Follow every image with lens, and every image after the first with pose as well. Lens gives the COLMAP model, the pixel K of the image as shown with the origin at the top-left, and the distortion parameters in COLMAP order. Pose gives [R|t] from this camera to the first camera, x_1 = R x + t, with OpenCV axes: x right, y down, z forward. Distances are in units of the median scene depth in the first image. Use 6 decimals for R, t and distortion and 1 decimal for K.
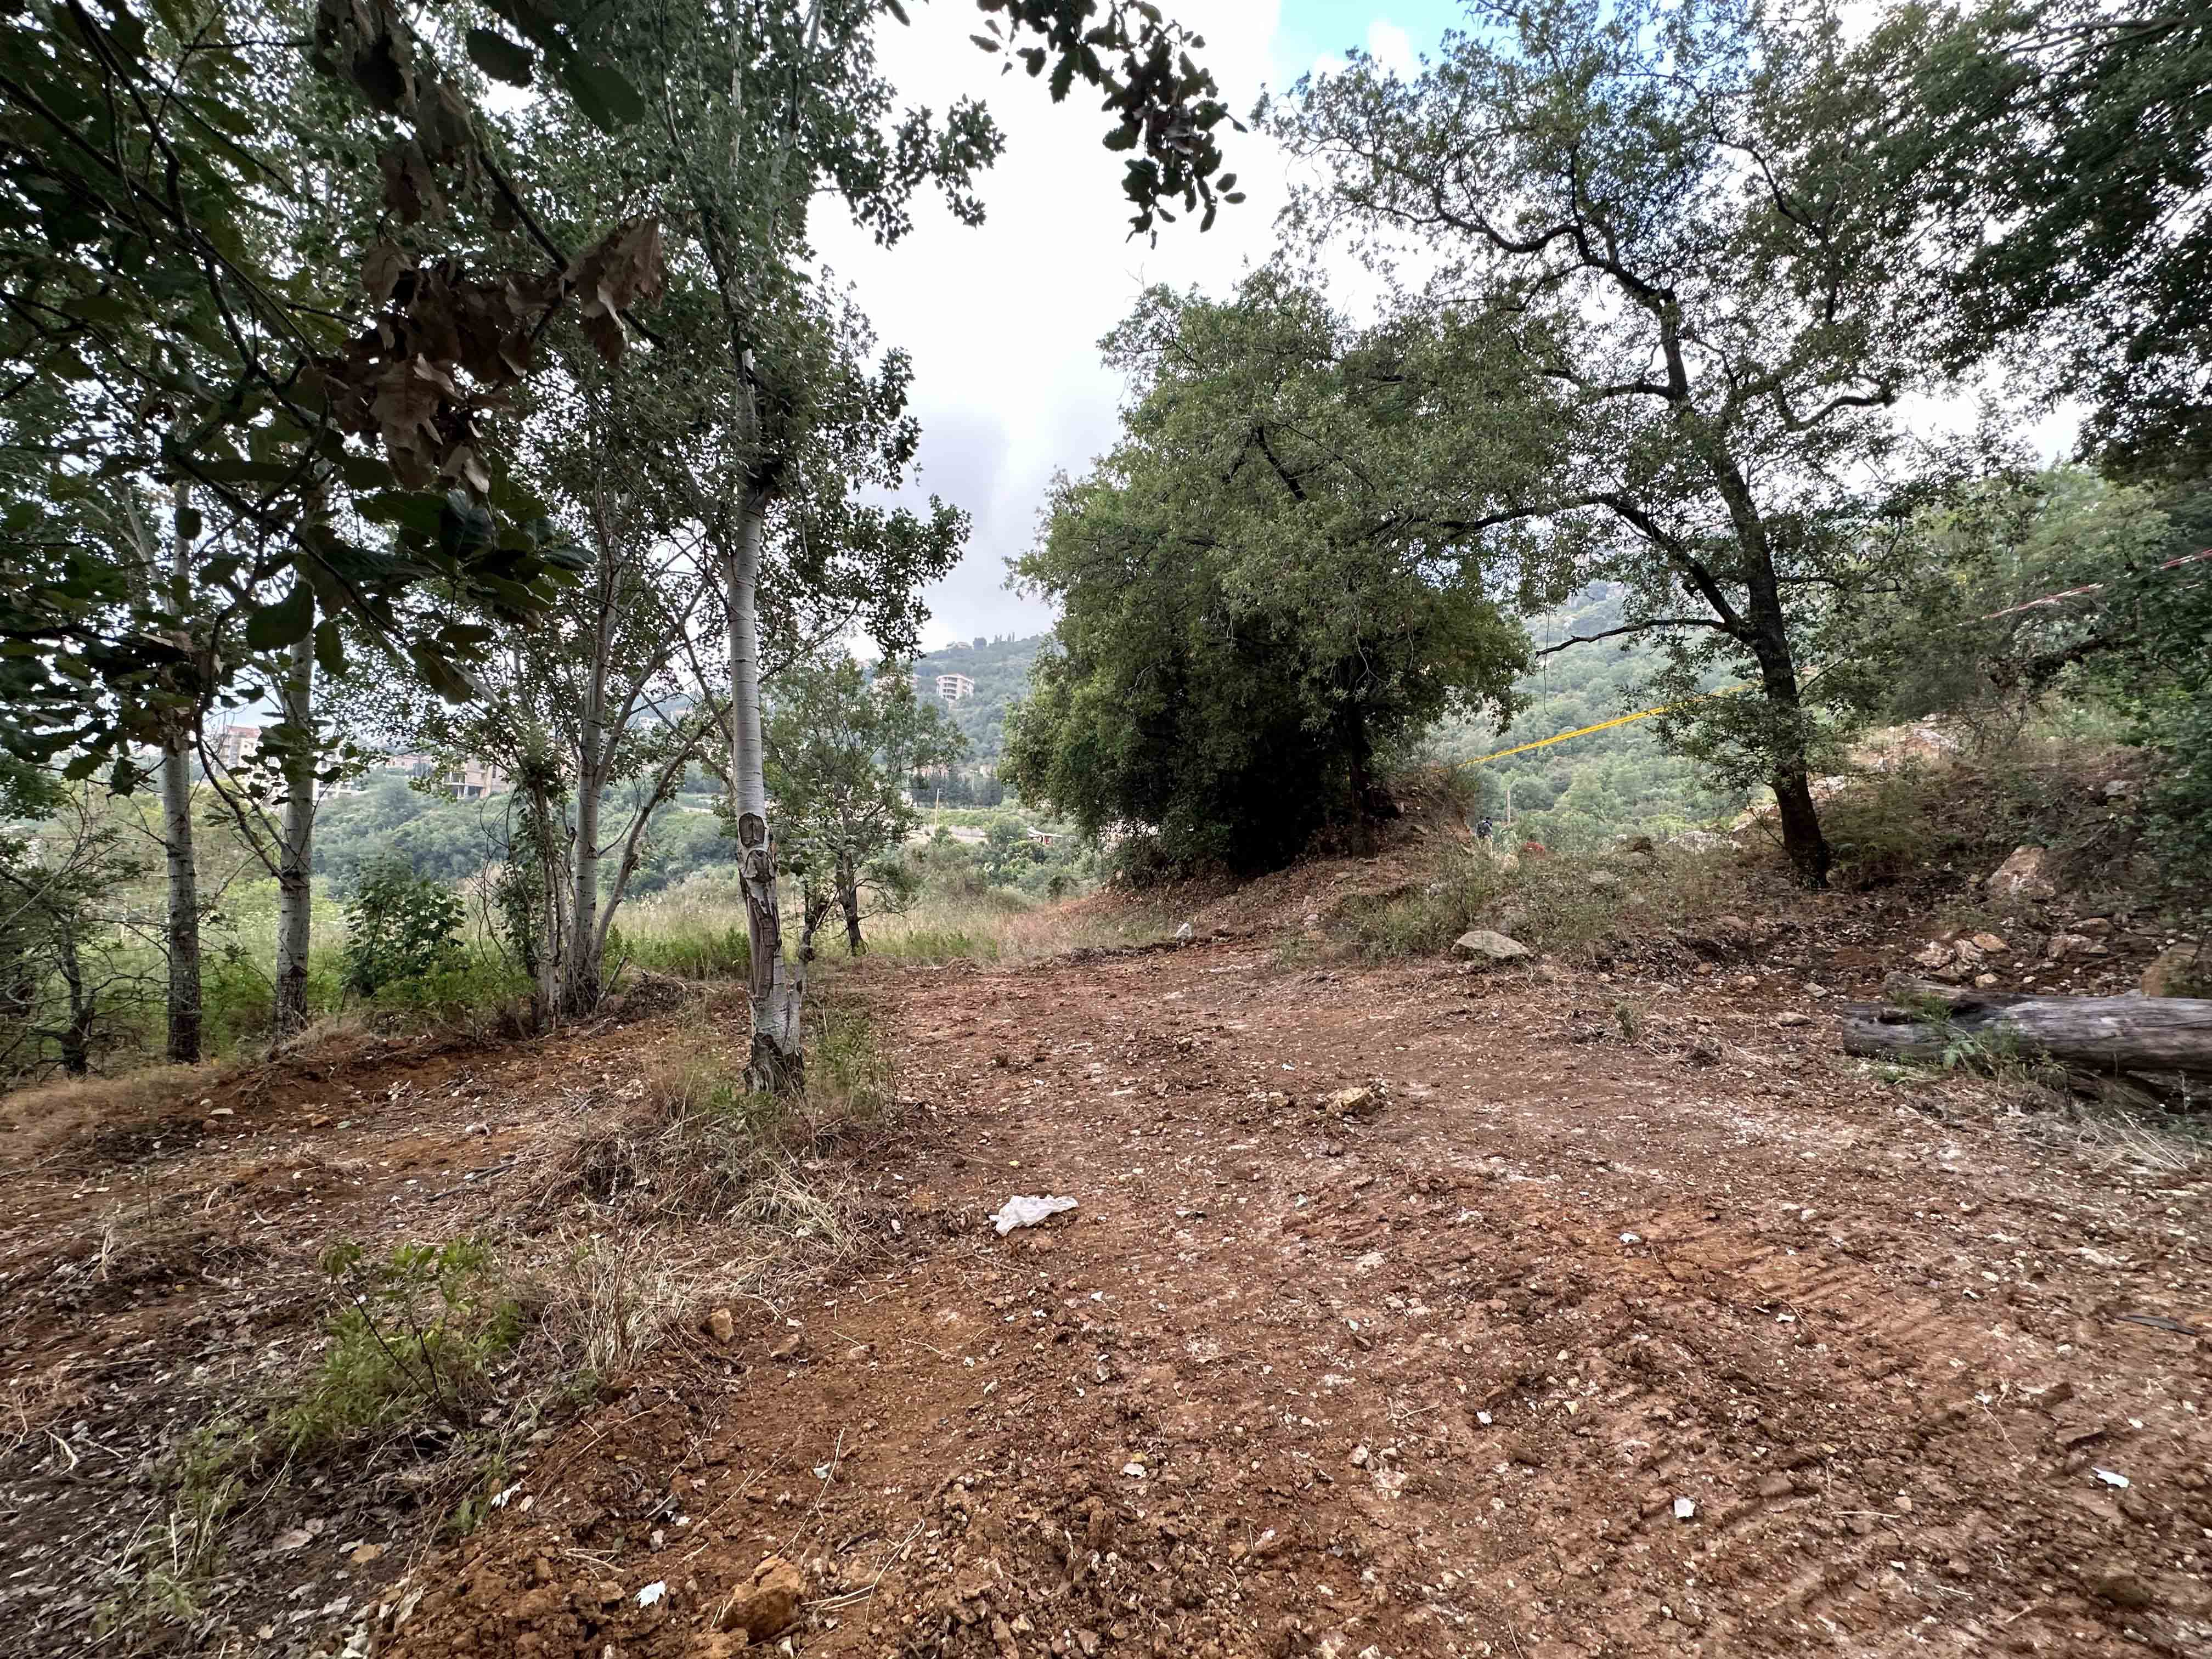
lens RADIAL K [[881.2, 0, 1104.3], [0, 881.2, 836.5], [0, 0, 1]] dist [-0.001060, 0.000543]
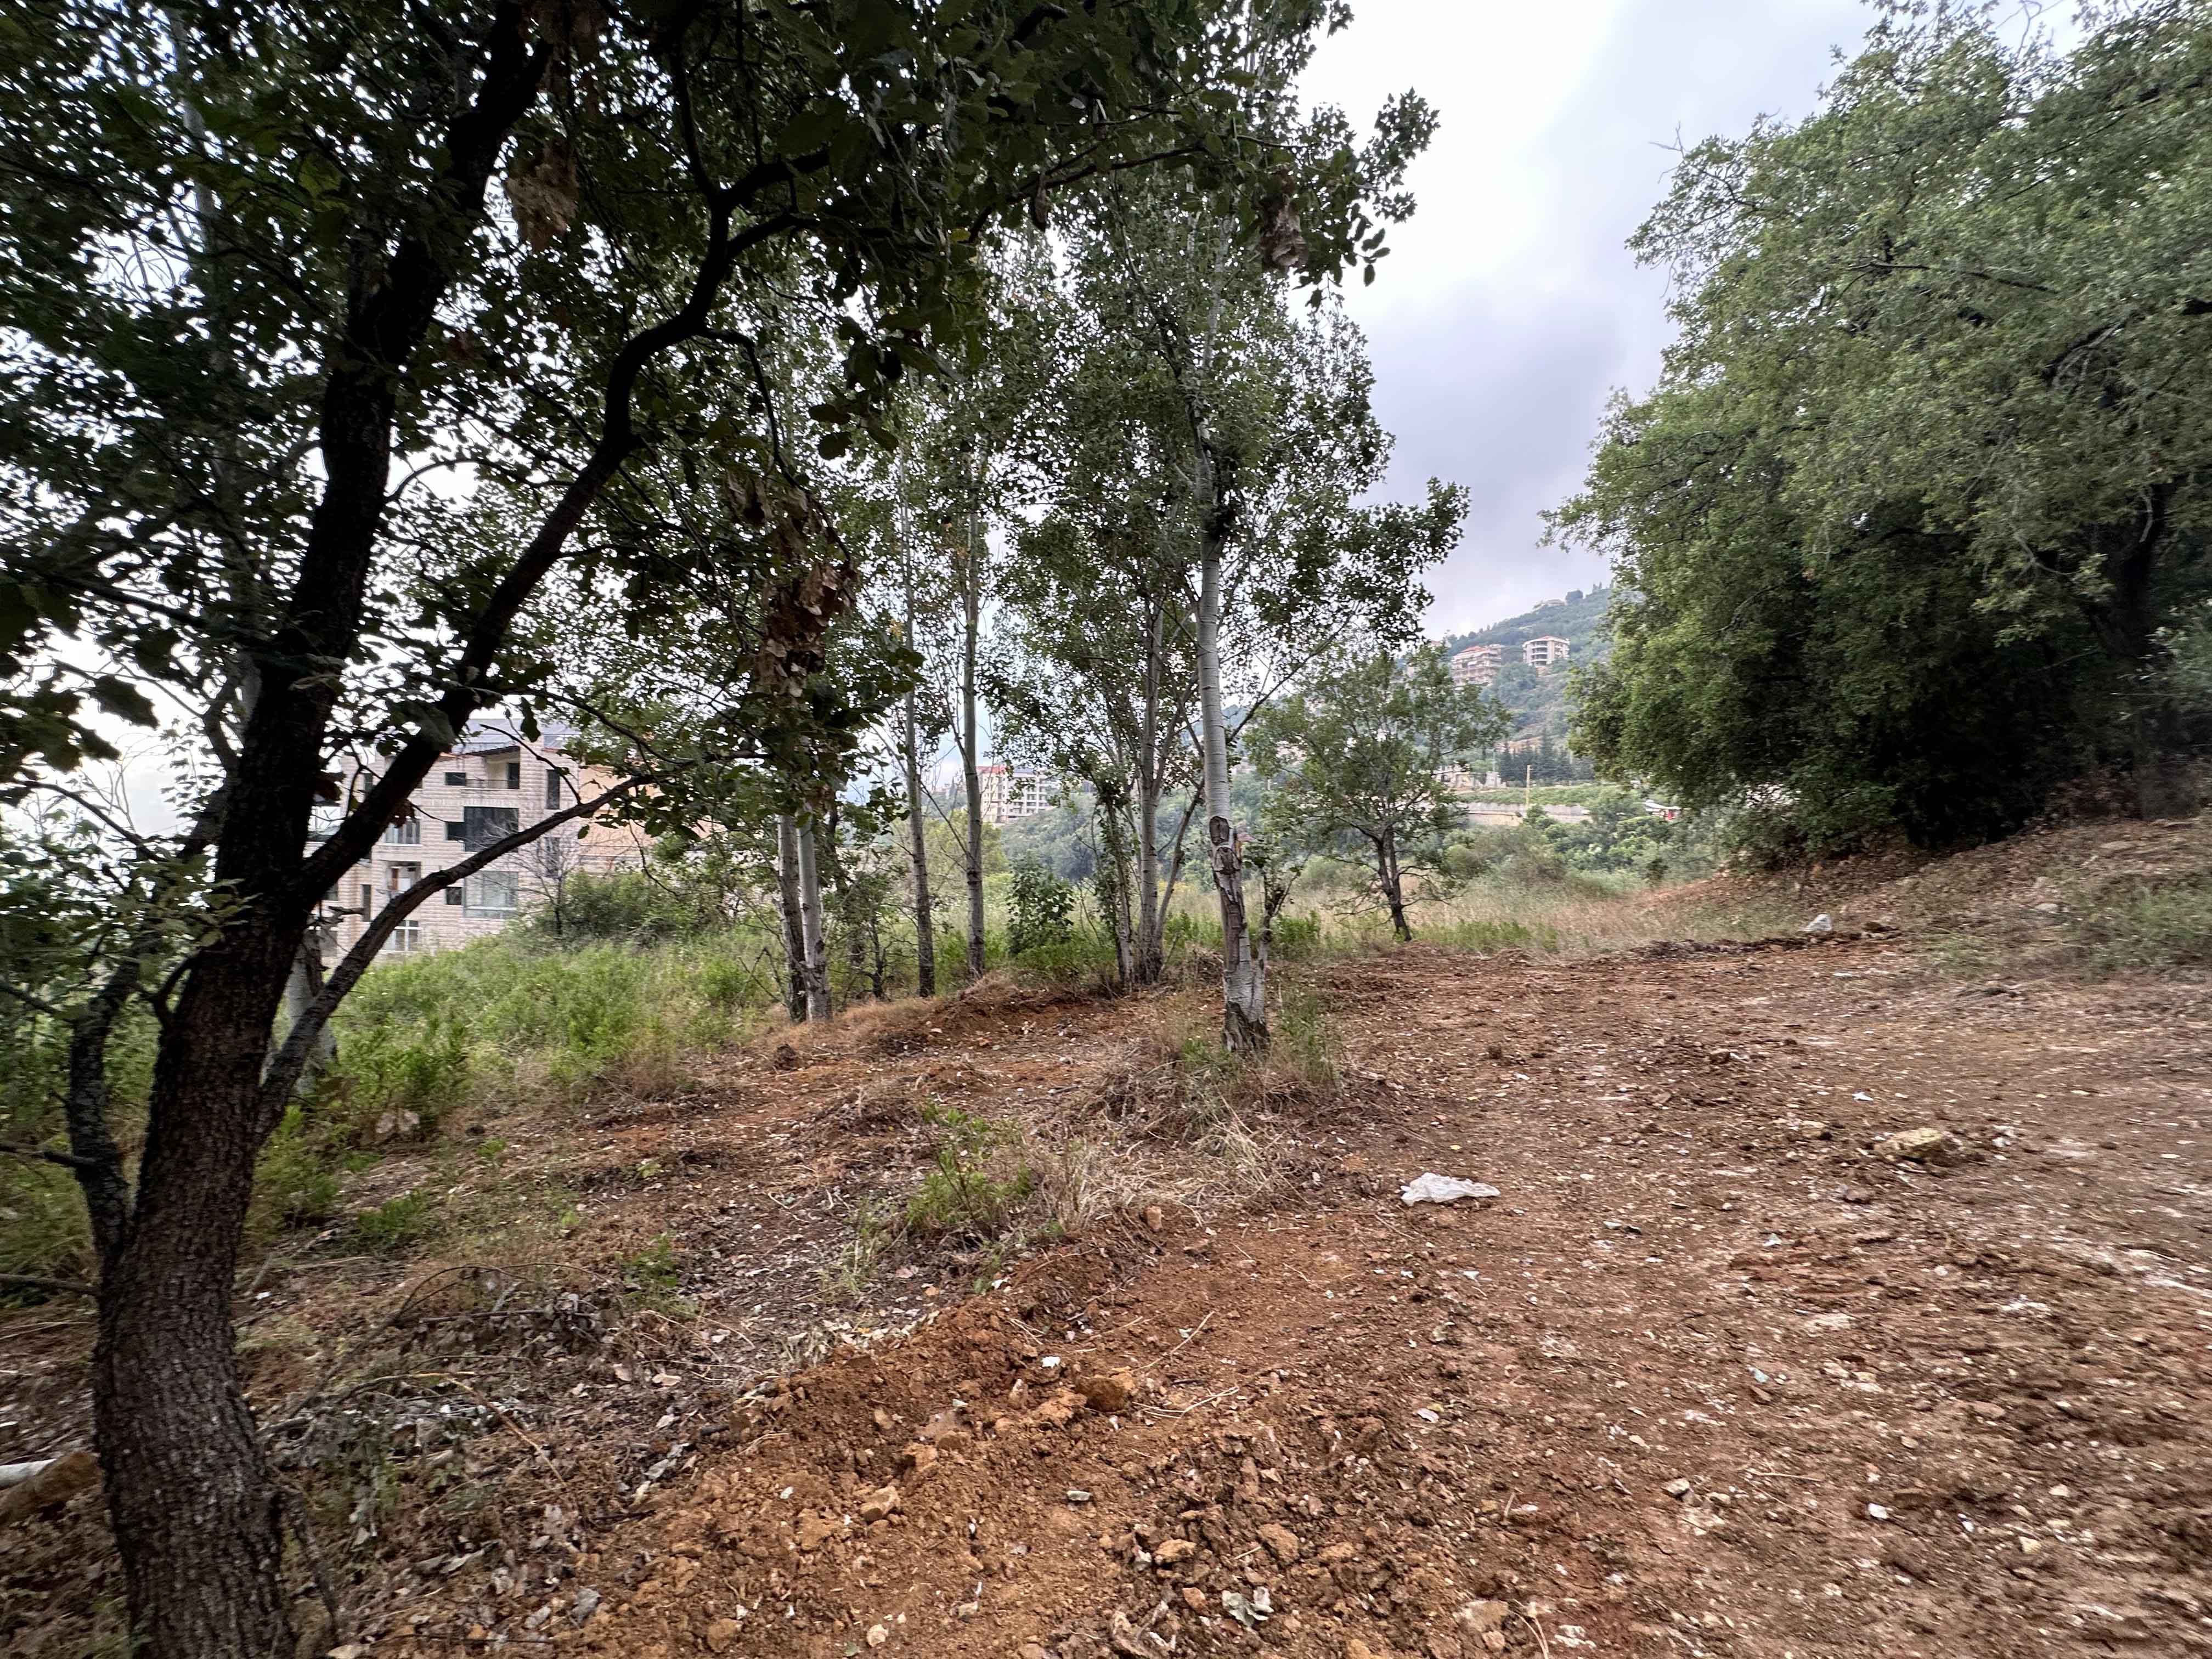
lens RADIAL K [[881.2, 0, 1104.3], [0, 881.2, 836.5], [0, 0, 1]] dist [-0.001060, 0.000543]
pose [[0.798794, -0.041969, -0.600139, 0.142123], [0.050526, 0.998719, -0.002592, -0.002824], [0.599479, -0.028253, 0.799892, -0.030066]]
